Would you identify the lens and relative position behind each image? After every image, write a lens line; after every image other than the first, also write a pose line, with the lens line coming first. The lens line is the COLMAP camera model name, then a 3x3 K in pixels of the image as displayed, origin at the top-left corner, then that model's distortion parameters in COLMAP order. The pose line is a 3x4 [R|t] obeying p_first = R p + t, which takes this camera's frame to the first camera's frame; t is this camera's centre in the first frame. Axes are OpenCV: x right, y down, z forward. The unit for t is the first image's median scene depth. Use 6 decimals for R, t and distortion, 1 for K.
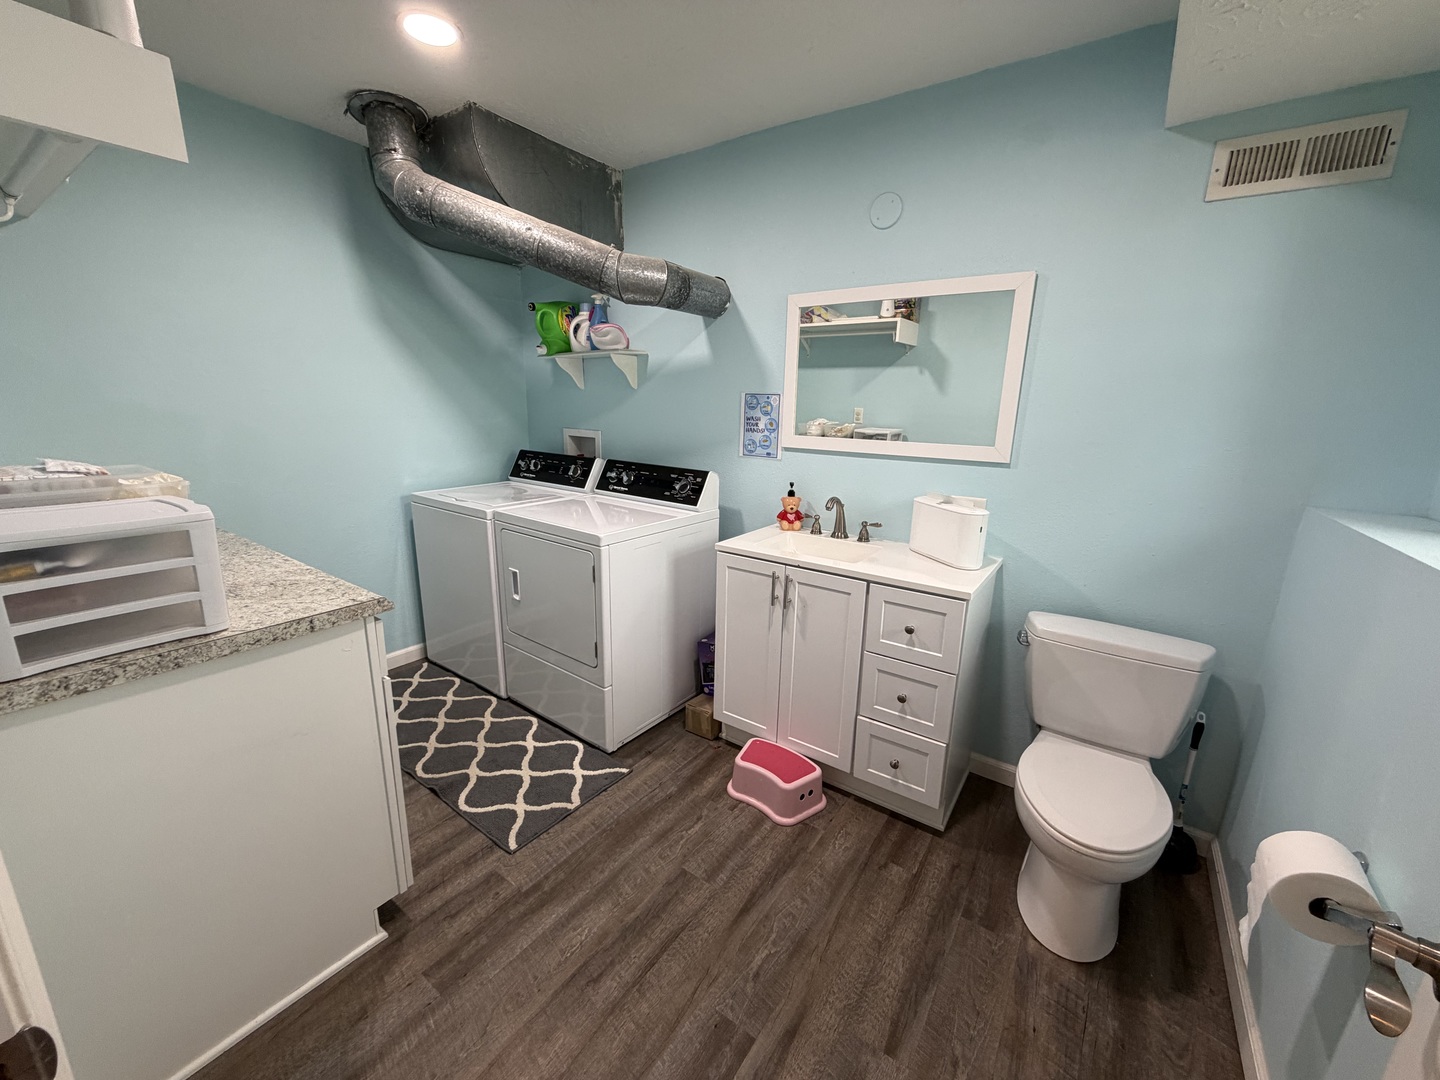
lens RADIAL K [[573.5, 0, 716.1], [0, 573.5, 534.9], [0, 0, 1]] dist [0.002720, -0.000866]
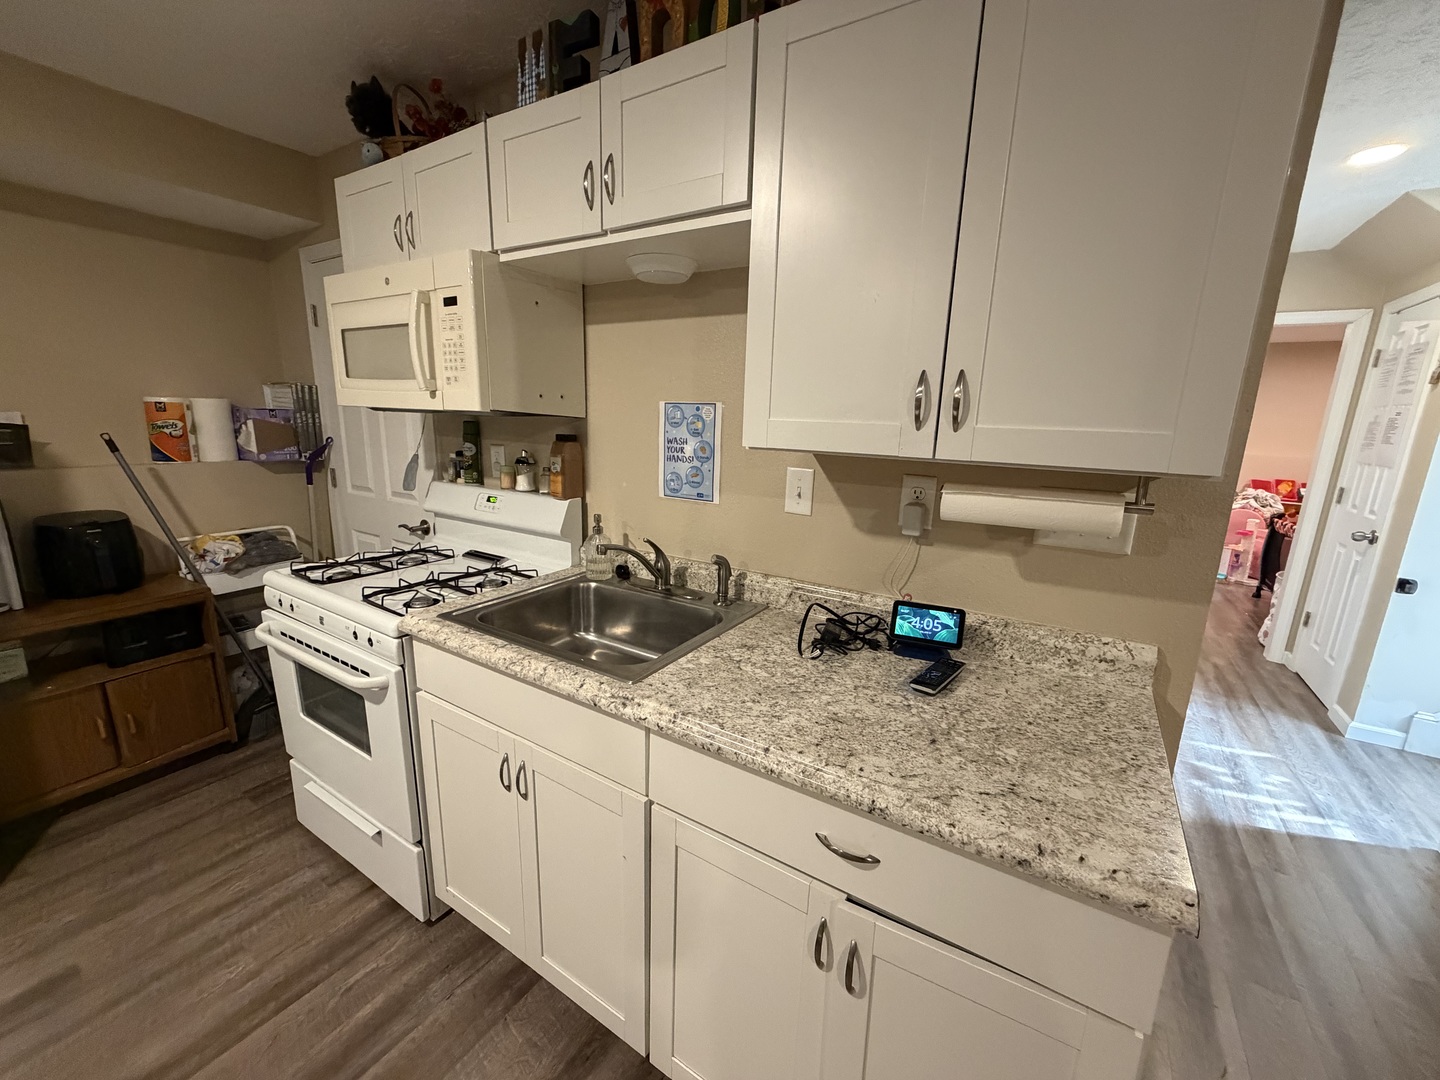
lens RADIAL K [[573.5, 0, 718.2], [0, 573.5, 539.3], [0, 0, 1]] dist [0.002720, -0.000866]
pose [[0.999002, -0.002598, 0.044592, 0.082905], [0.003652, 0.999715, -0.023574, -0.075912], [-0.044518, 0.023713, 0.998727, 0.351784]]
